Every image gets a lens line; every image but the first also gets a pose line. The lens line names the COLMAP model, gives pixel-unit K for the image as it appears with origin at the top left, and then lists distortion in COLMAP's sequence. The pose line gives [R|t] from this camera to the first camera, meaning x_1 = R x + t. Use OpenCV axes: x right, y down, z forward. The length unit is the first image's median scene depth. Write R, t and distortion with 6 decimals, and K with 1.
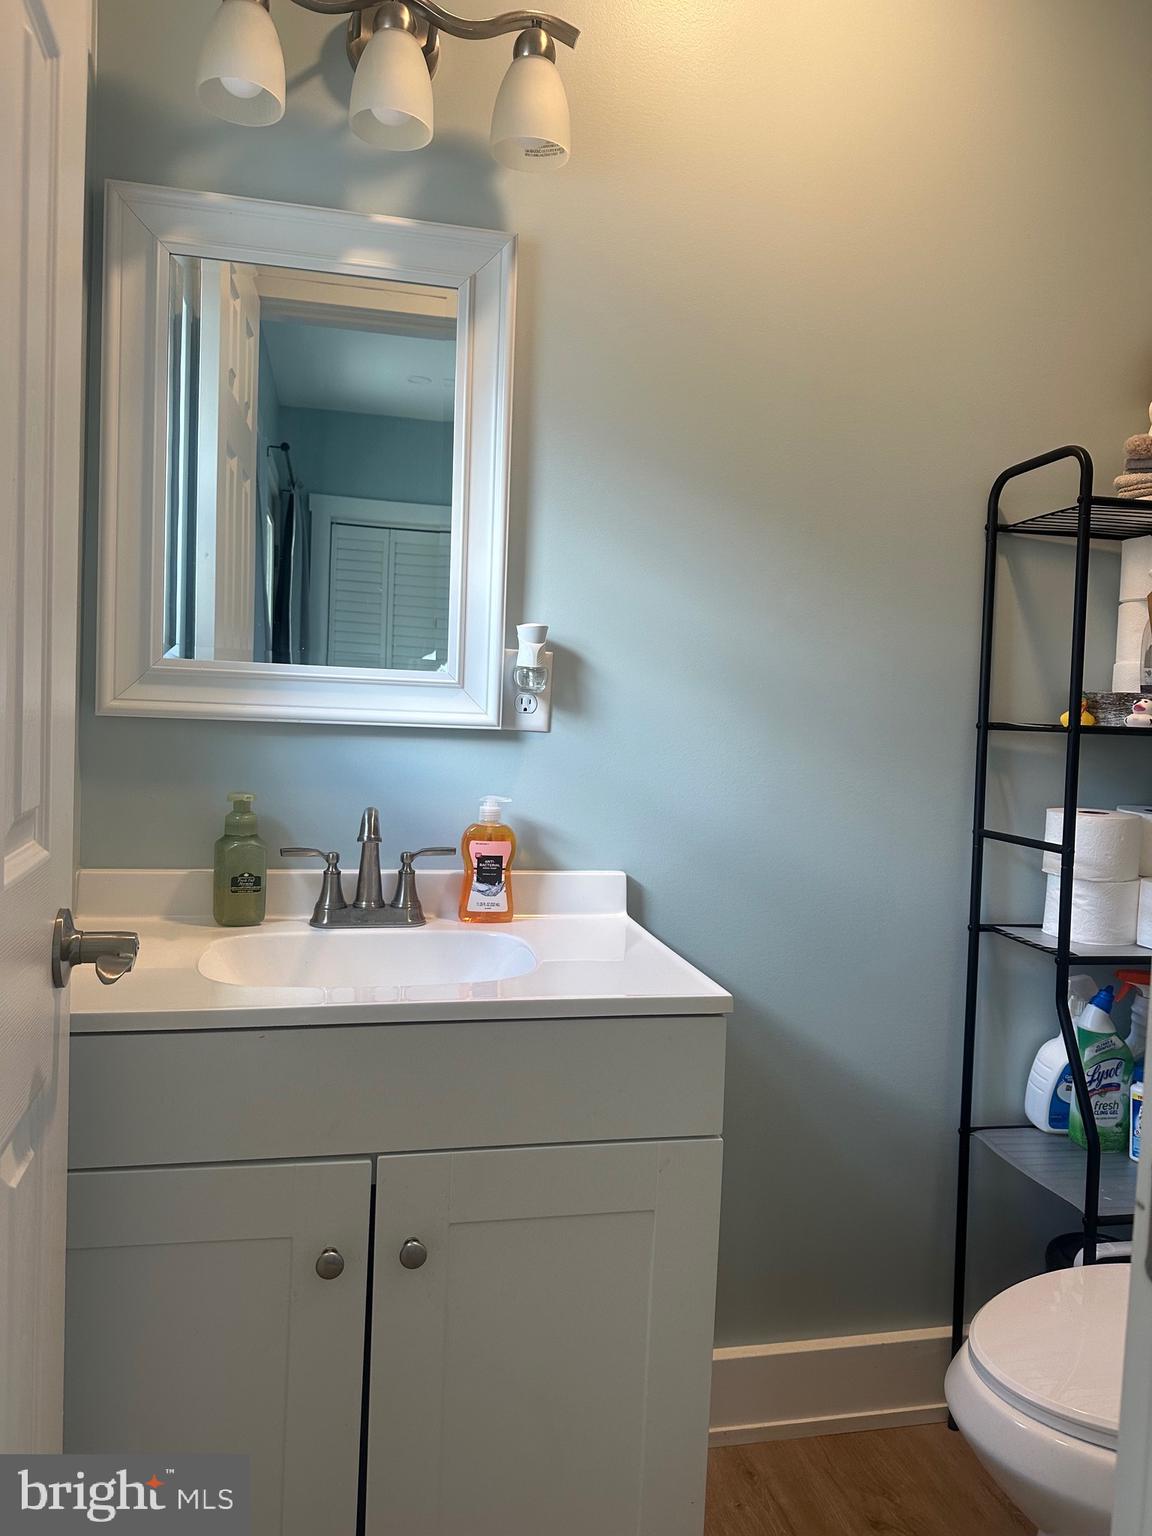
lens RADIAL K [[1065.9, 0, 572.4], [0, 1065.9, 766.9], [0, 0, 1]] dist [0.049476, -0.064856]
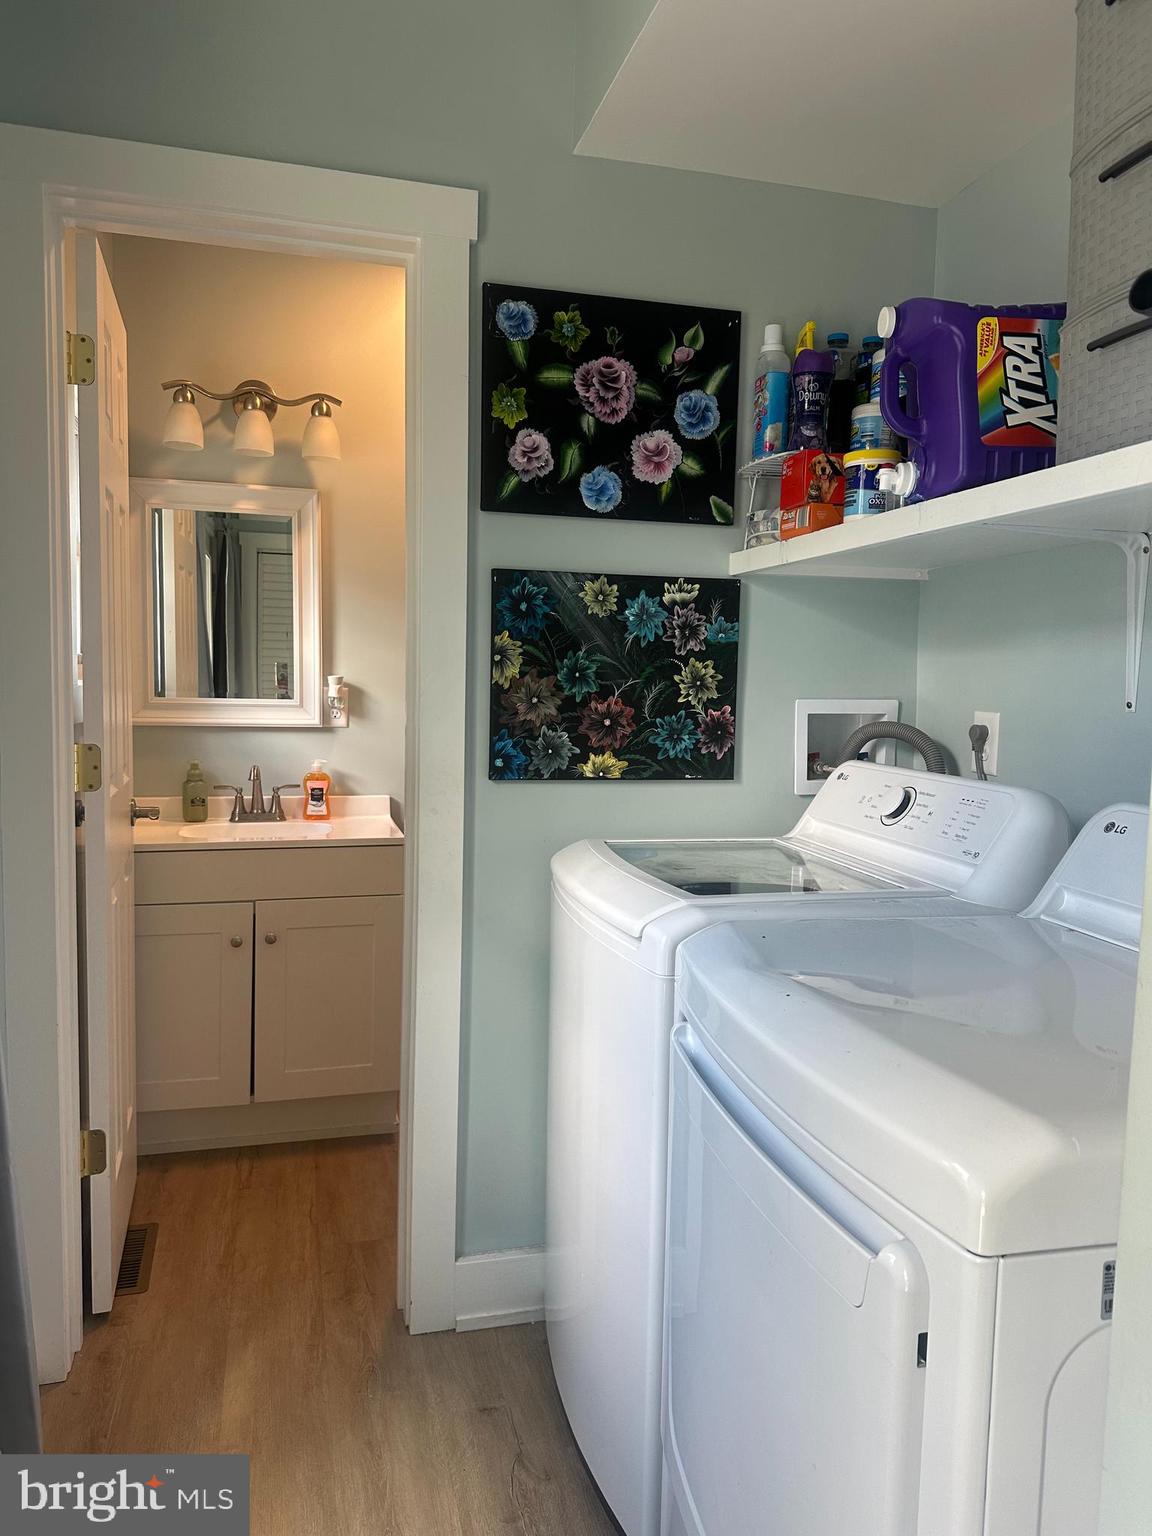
lens RADIAL K [[1065.9, 0, 581.6], [0, 1065.9, 770.9], [0, 0, 1]] dist [0.049476, -0.064856]
pose [[0.998457, -0.026221, 0.048960, 0.337911], [0.024867, 0.999297, 0.028052, 0.004143], [-0.049661, -0.026791, 0.998407, -1.110536]]
